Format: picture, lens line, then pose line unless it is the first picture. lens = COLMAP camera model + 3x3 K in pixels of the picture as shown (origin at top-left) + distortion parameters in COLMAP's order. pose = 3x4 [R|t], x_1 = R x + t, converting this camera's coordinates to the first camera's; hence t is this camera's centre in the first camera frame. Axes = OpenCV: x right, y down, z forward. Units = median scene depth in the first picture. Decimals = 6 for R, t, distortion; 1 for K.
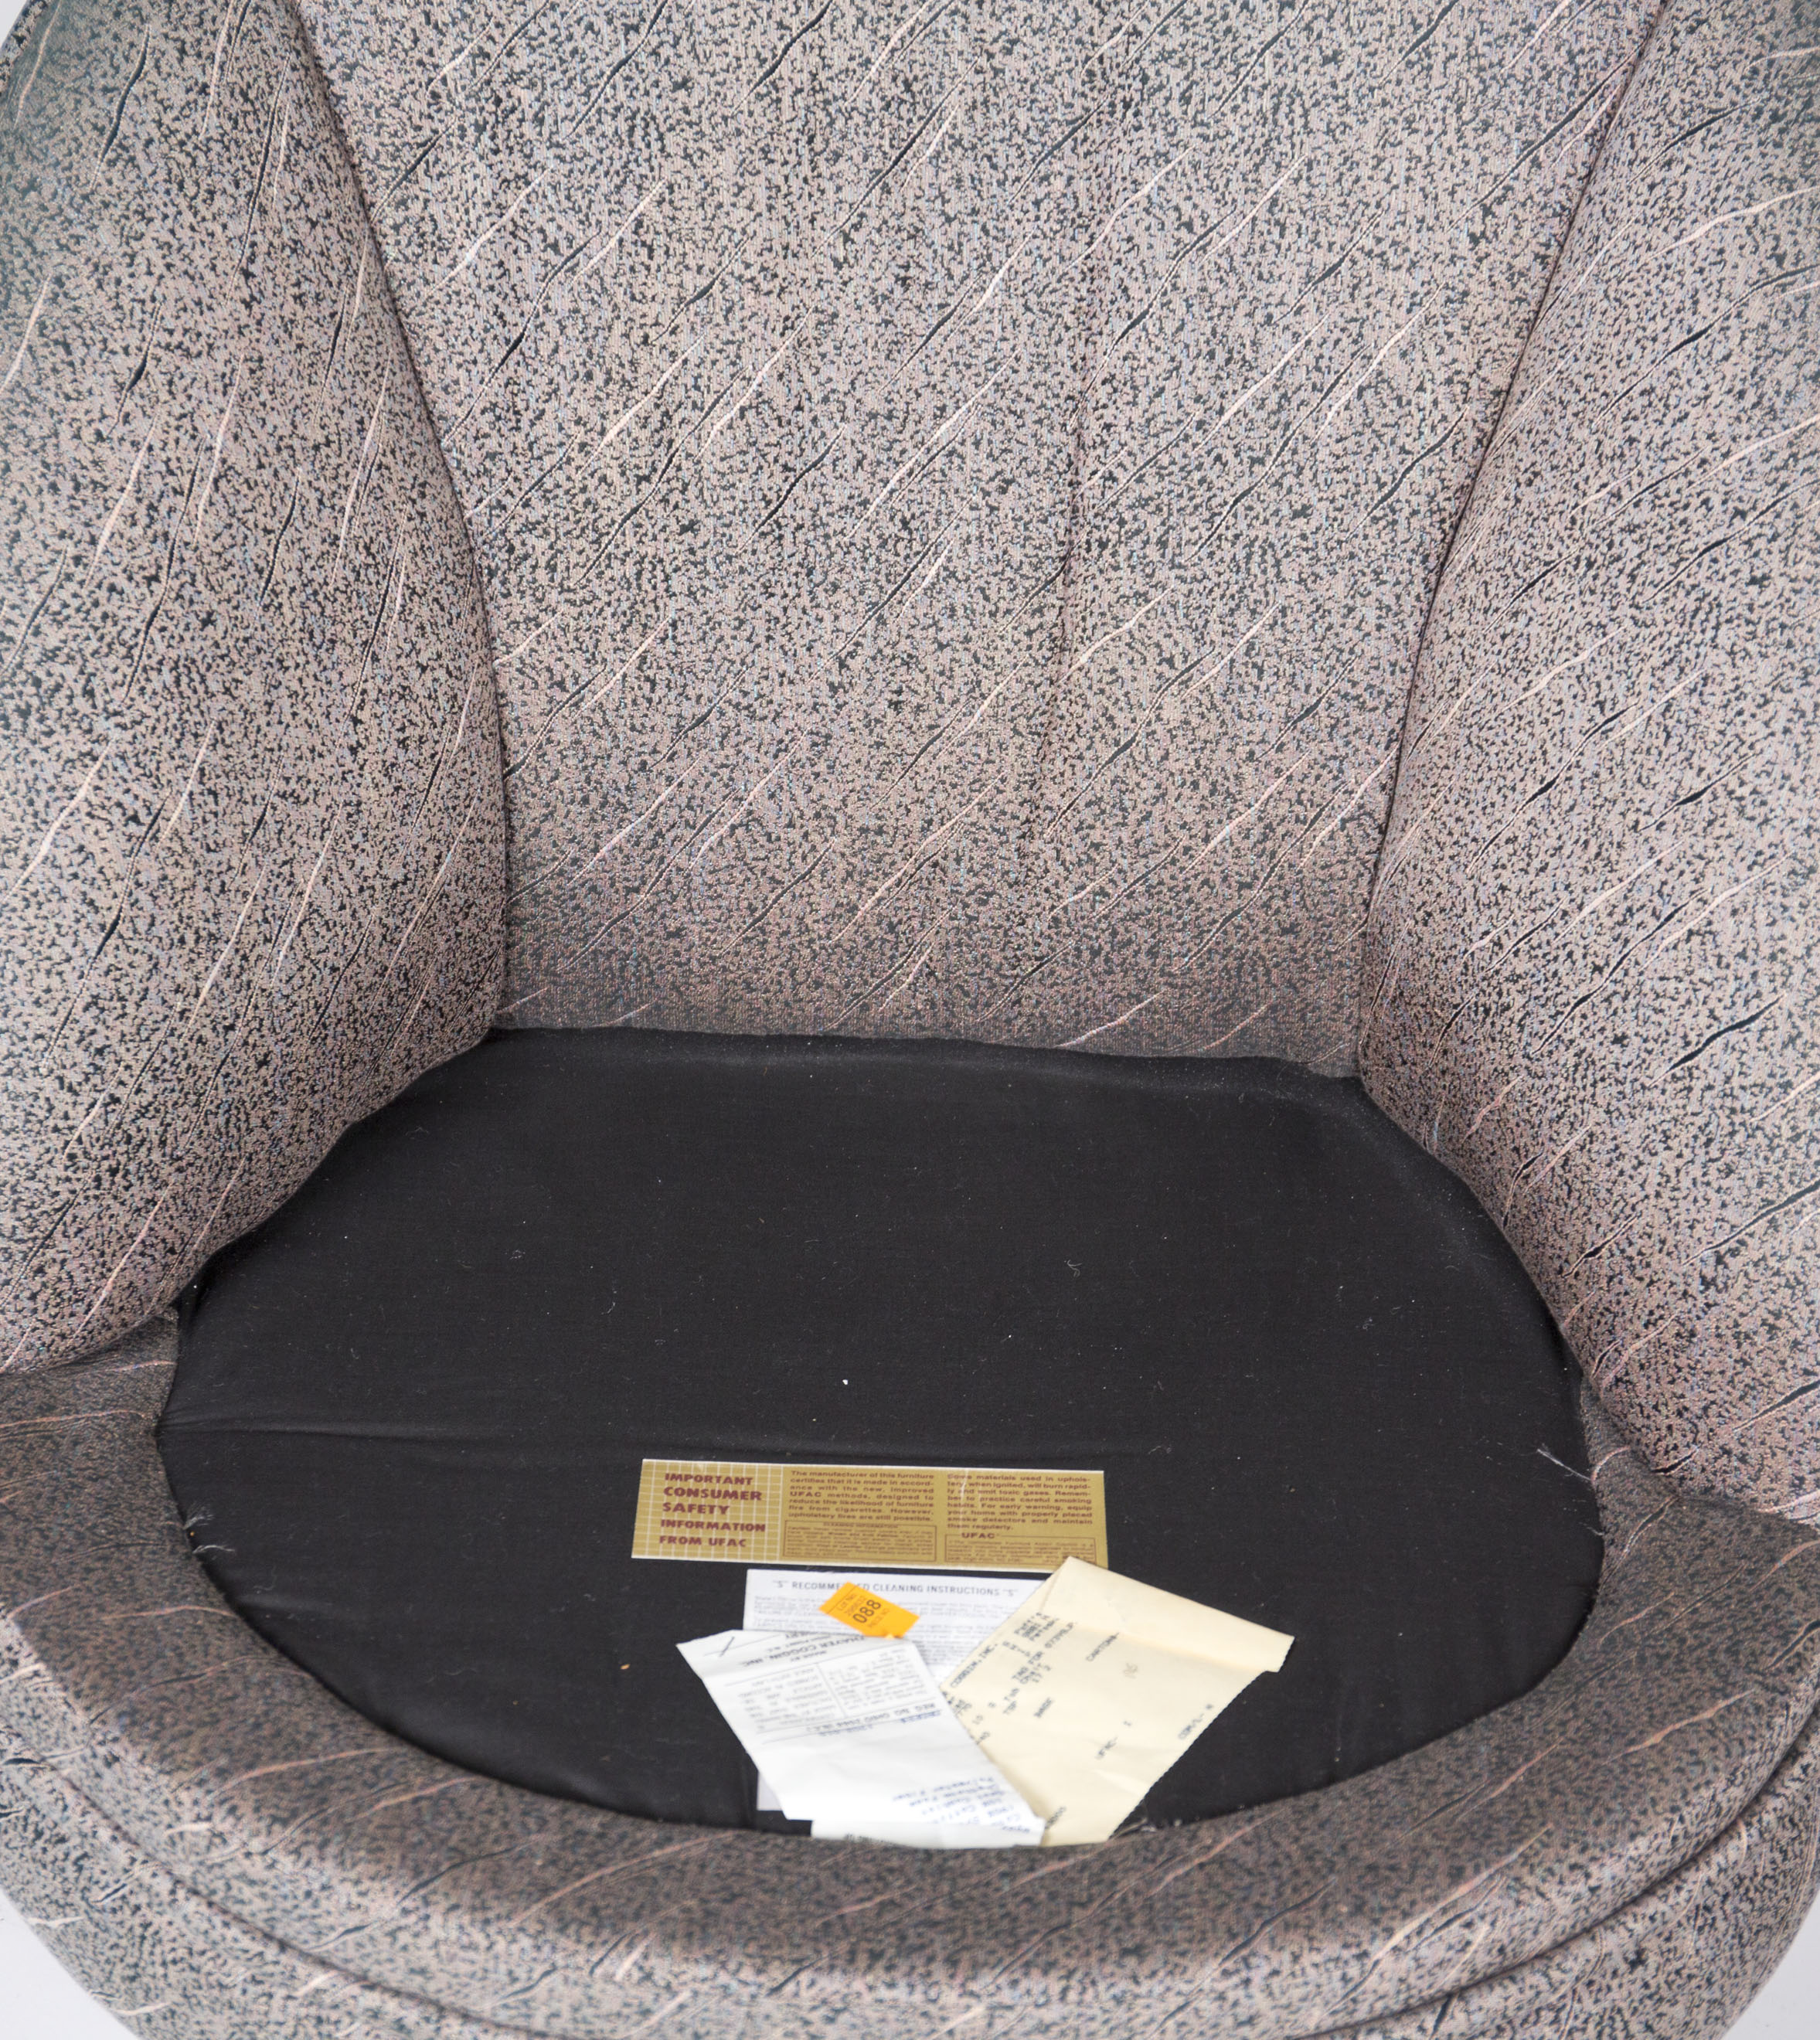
lens RADIAL K [[4668.1, 0, 884.6], [0, 4668.1, 1022.6], [0, 0, 1]] dist [0.047661, 0.180802]
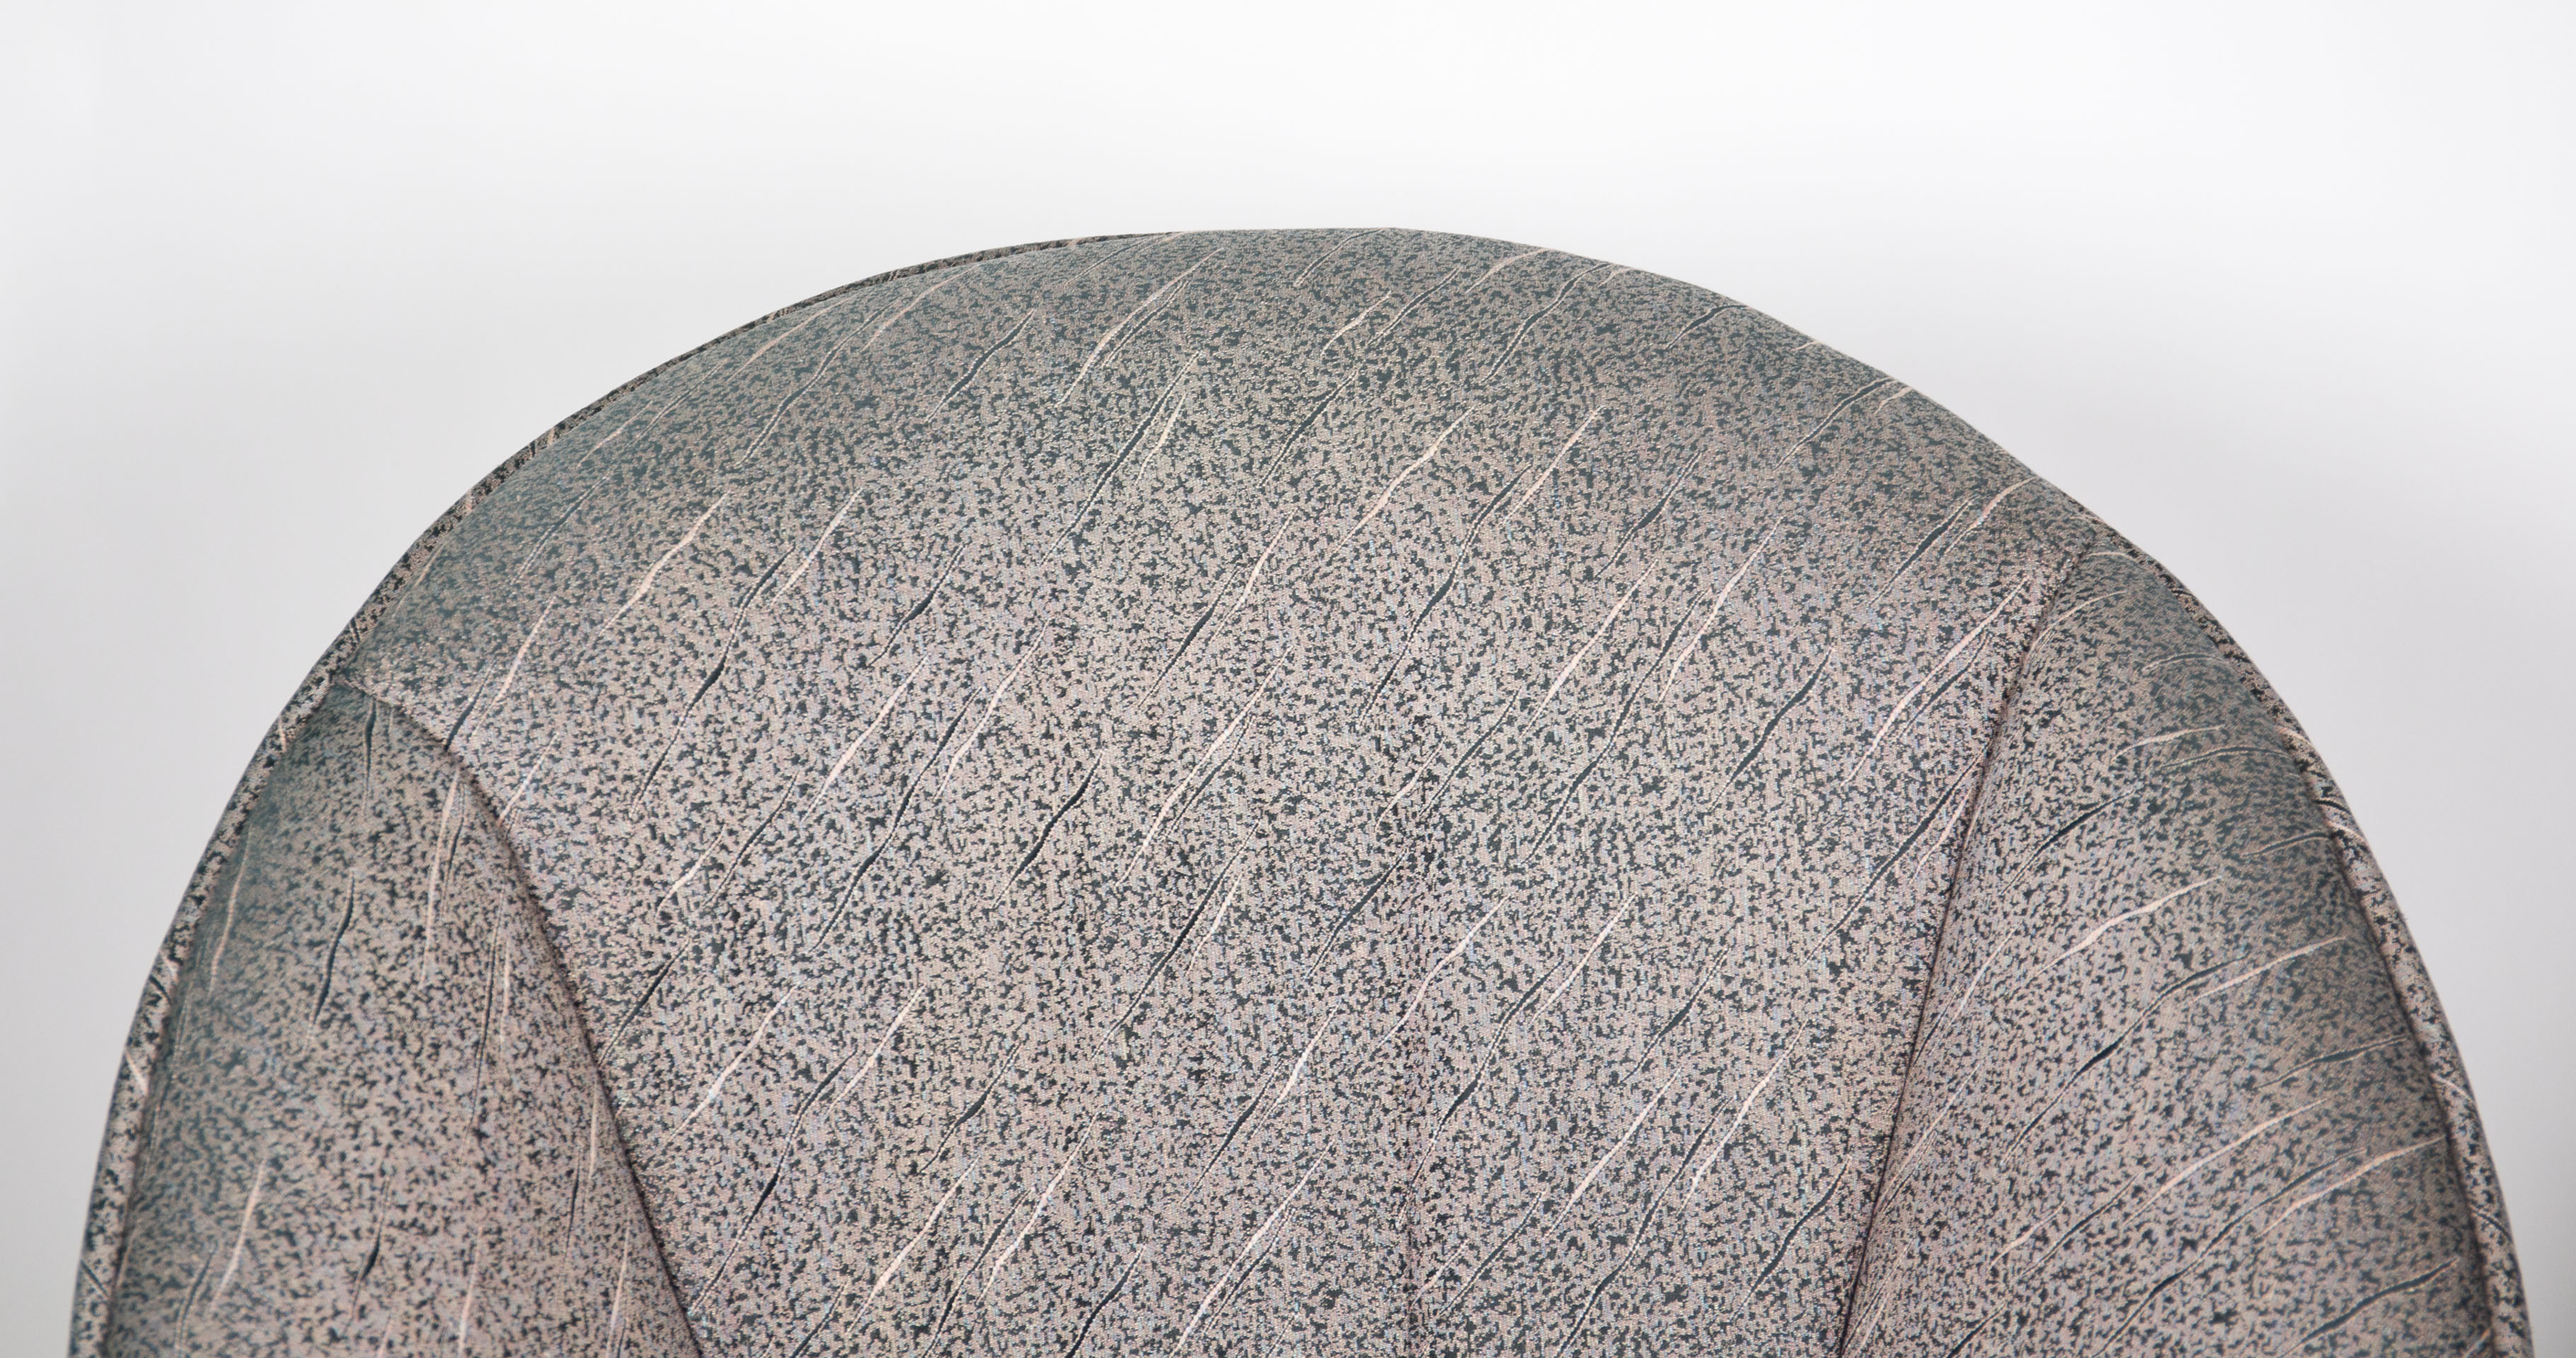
lens RADIAL K [[5953.7, 0, 1247.3], [0, 5953.7, 260.4], [0, 0, 1]] dist [0.111787, 0.168918]
pose [[0.992009, -0.079433, 0.098019, -0.087134], [0.105025, 0.950418, -0.292703, 0.026856], [-0.069909, 0.300658, 0.951166, -0.123013]]
